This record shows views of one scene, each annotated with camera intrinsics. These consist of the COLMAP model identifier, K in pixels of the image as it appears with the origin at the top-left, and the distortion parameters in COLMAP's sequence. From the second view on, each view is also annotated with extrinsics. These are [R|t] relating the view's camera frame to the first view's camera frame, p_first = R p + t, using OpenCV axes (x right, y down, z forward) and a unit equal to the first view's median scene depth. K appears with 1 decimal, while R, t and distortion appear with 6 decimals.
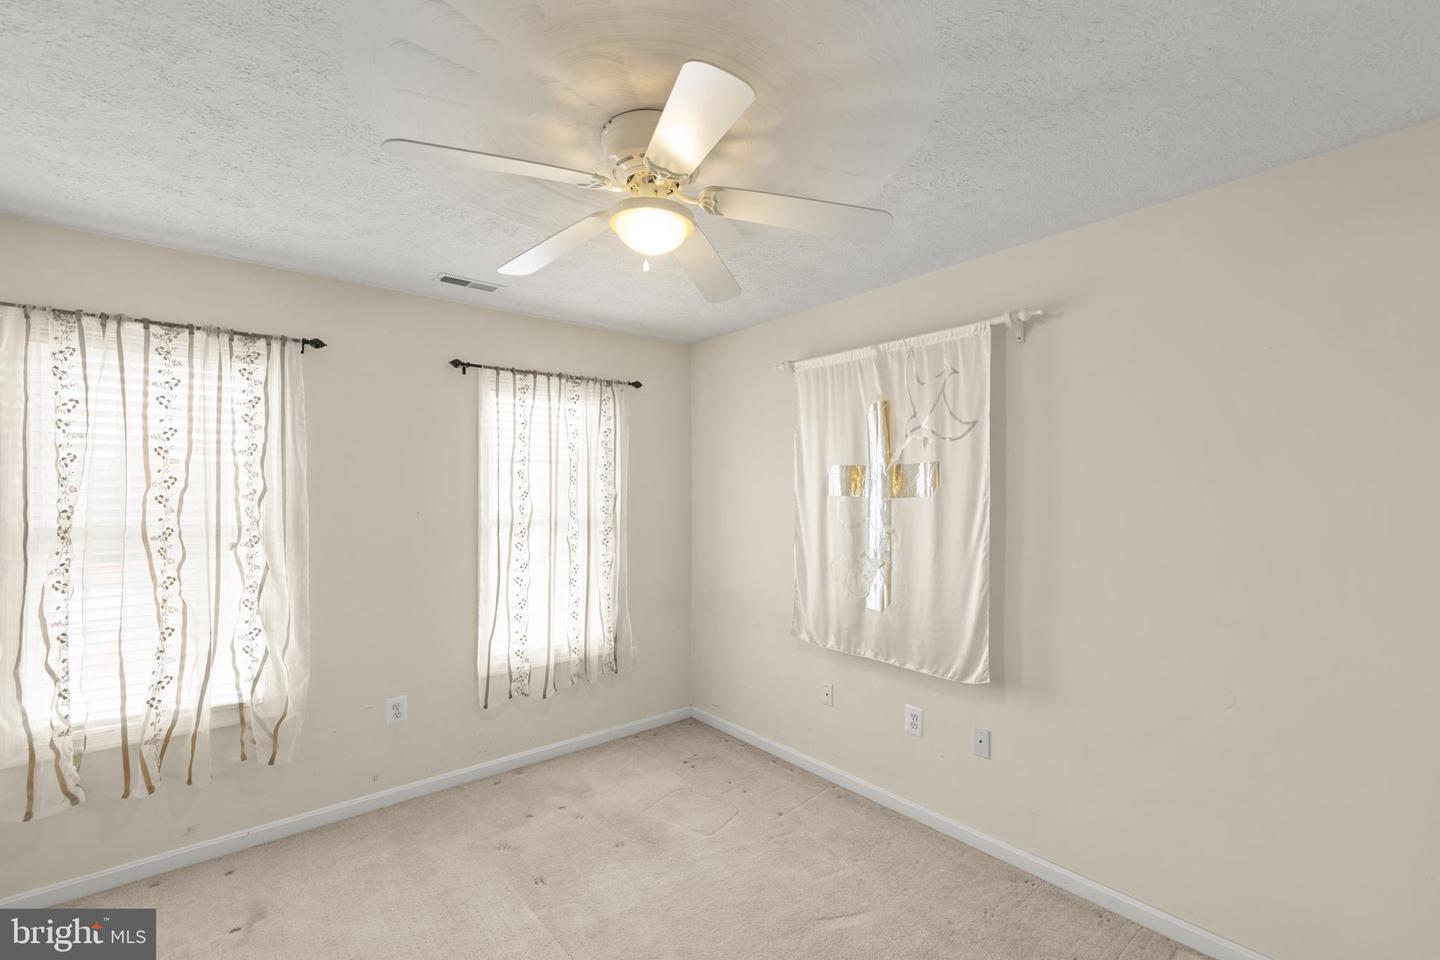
lens RADIAL K [[619.8, 0, 720.2], [0, 619.8, 492.6], [0, 0, 1]] dist [0.000669, 0.000022]
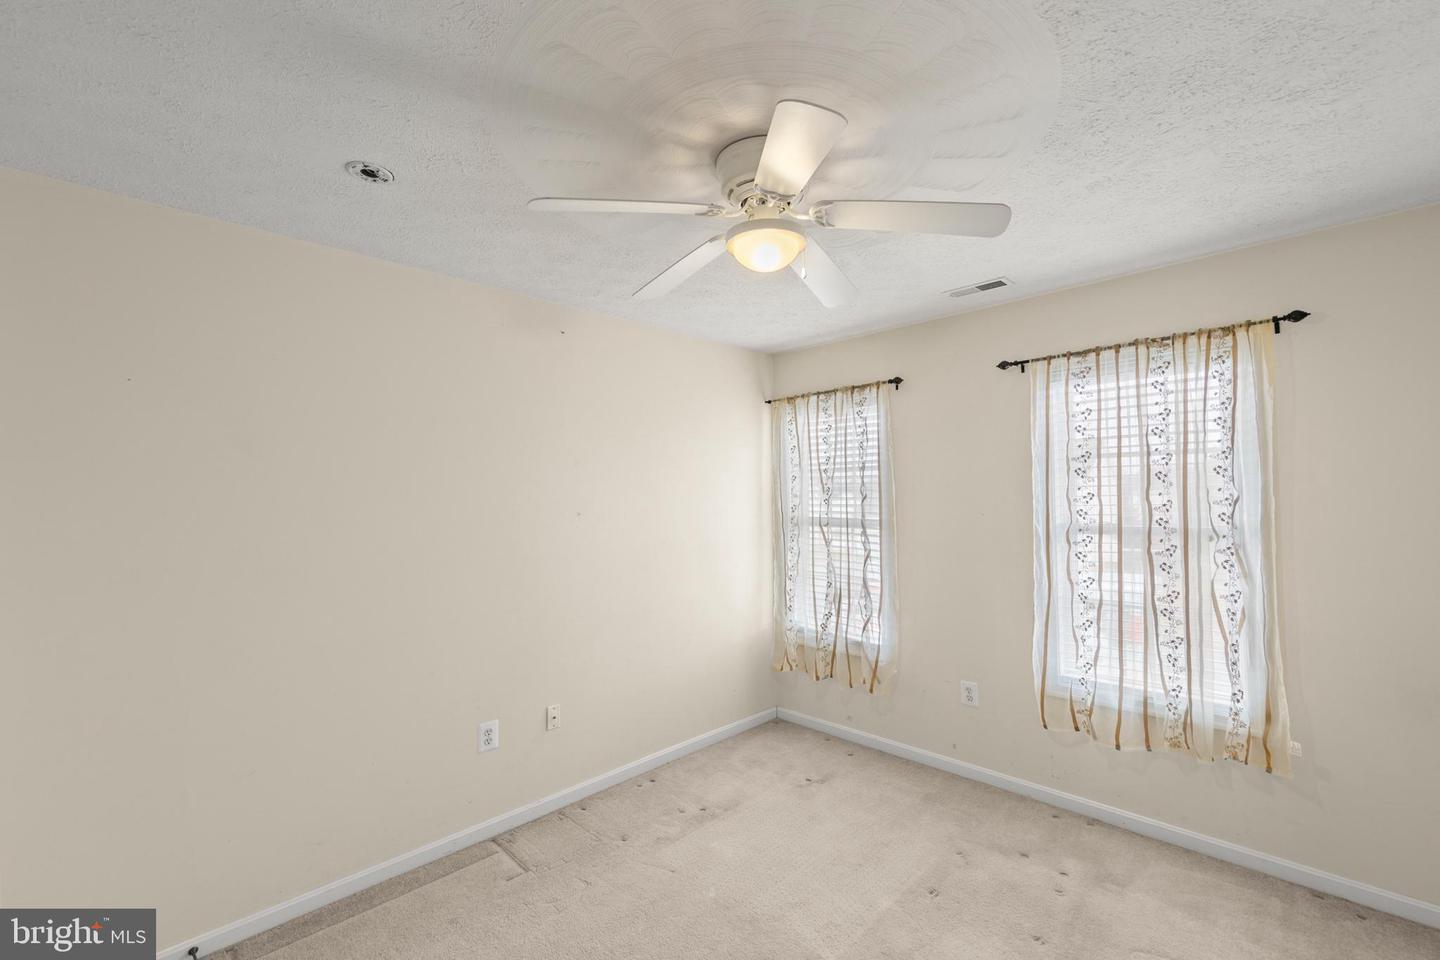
lens RADIAL K [[611.4, 0, 720.0], [0, 611.4, 480.0], [0, 0, 1]] dist [-0.000203, -0.000212]
pose [[0.082098, -0.028064, -0.996229, 0.497613], [0.013559, 0.999542, -0.027040, -0.003182], [0.996532, -0.011288, 0.082440, 0.445024]]
